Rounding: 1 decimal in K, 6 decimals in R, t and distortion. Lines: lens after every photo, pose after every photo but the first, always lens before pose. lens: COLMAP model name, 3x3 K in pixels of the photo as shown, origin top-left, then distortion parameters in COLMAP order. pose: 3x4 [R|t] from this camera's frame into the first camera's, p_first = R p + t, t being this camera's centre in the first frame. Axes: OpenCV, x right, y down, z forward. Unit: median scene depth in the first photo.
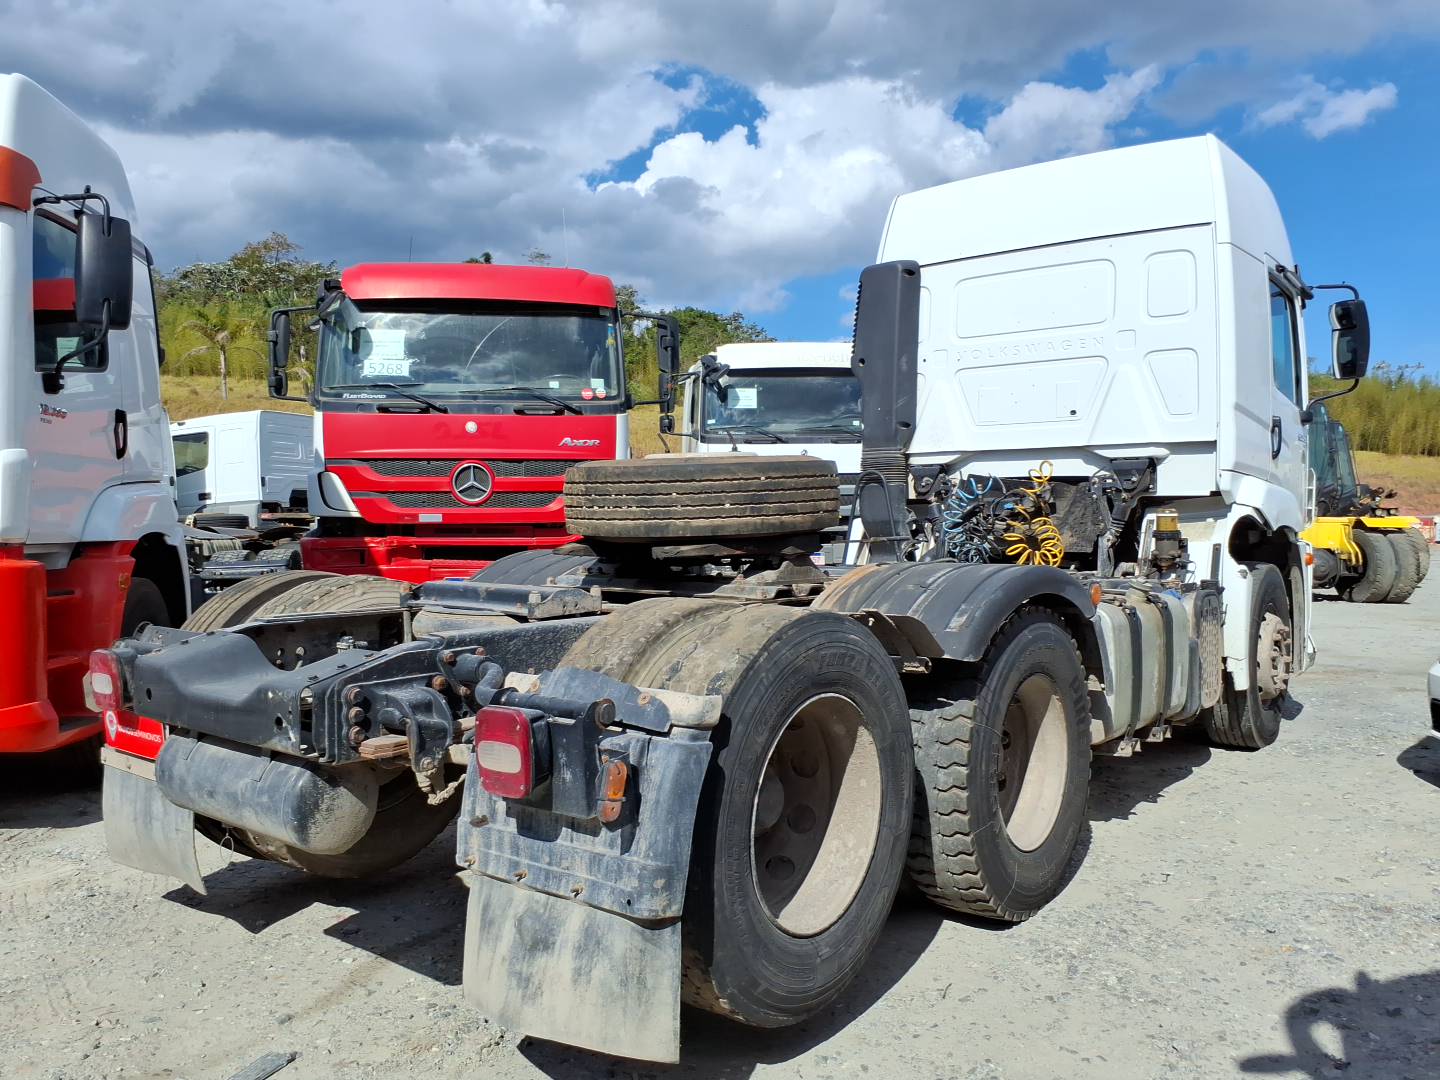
lens RADIAL K [[1138.5, 0, 720.0], [0, 1138.5, 540.0], [0, 0, 1]] dist [0.120074, -0.237938]
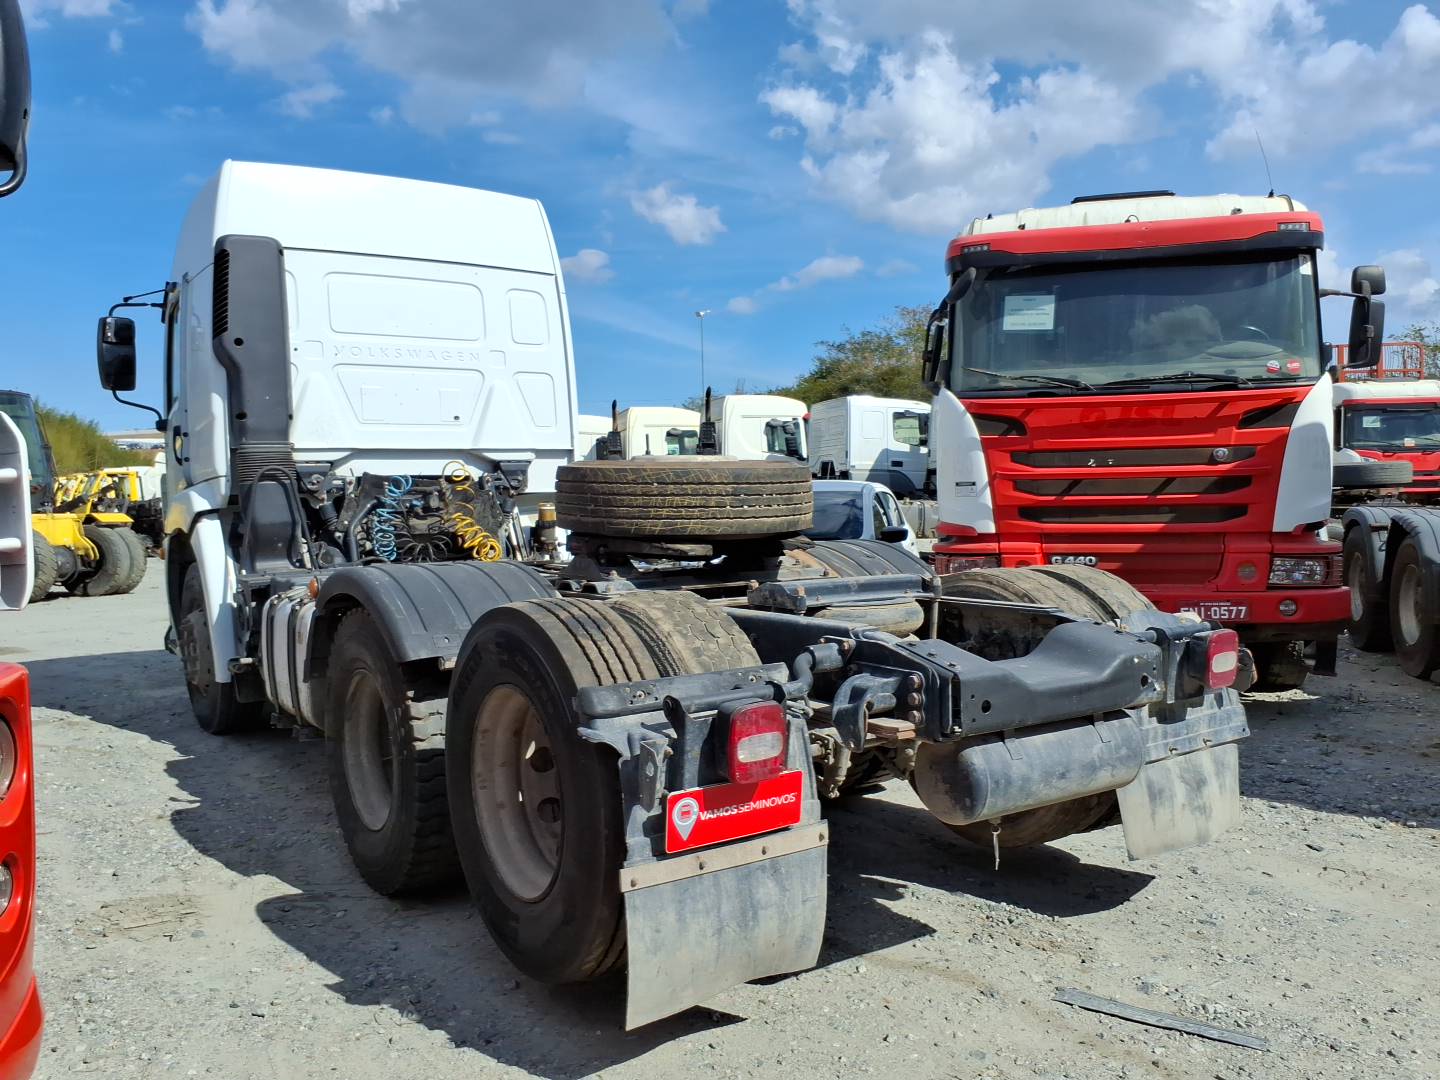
lens RADIAL K [[1135.8, 0, 720.0], [0, 1135.8, 540.0], [0, 0, 1]] dist [0.223993, -0.668963]
pose [[0.306196, -0.048733, 0.950720, -0.675277], [0.045054, 0.998312, 0.036662, -0.022472], [-0.950902, 0.031608, 0.307875, 0.420362]]
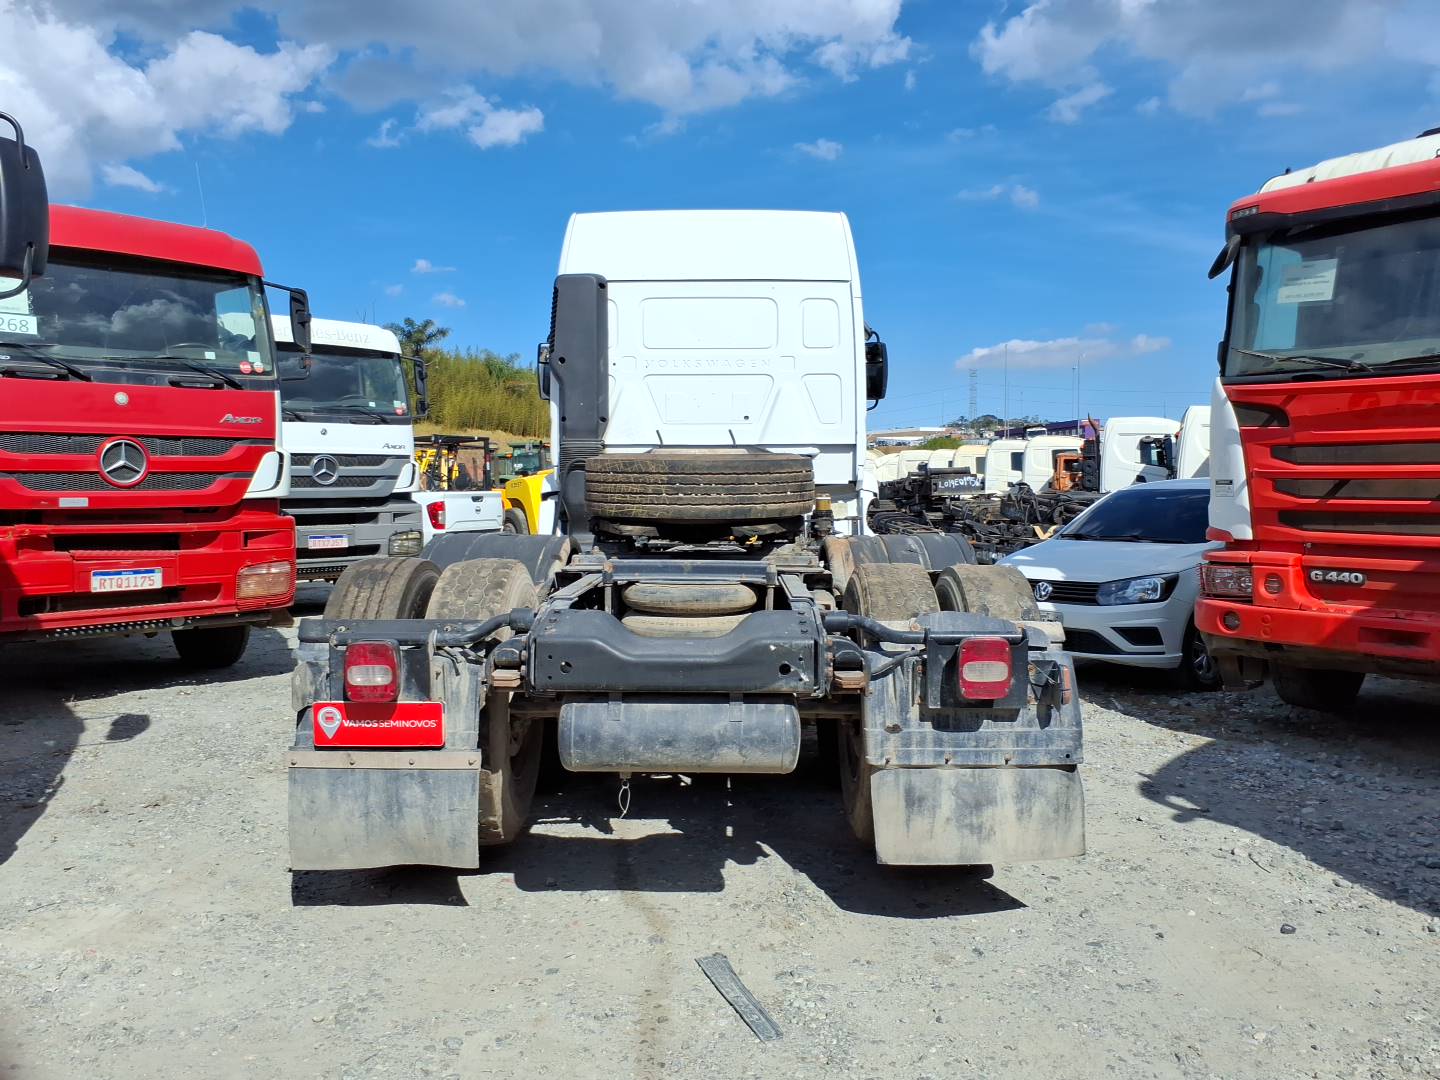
lens RADIAL K [[1138.5, 0, 720.0], [0, 1138.5, 540.0], [0, 0, 1]] dist [0.120074, -0.237938]
pose [[0.794350, -0.024187, 0.606978, -0.477225], [0.013817, 0.999668, 0.021754, -0.003932], [-0.607303, -0.008894, 0.794421, 0.023863]]
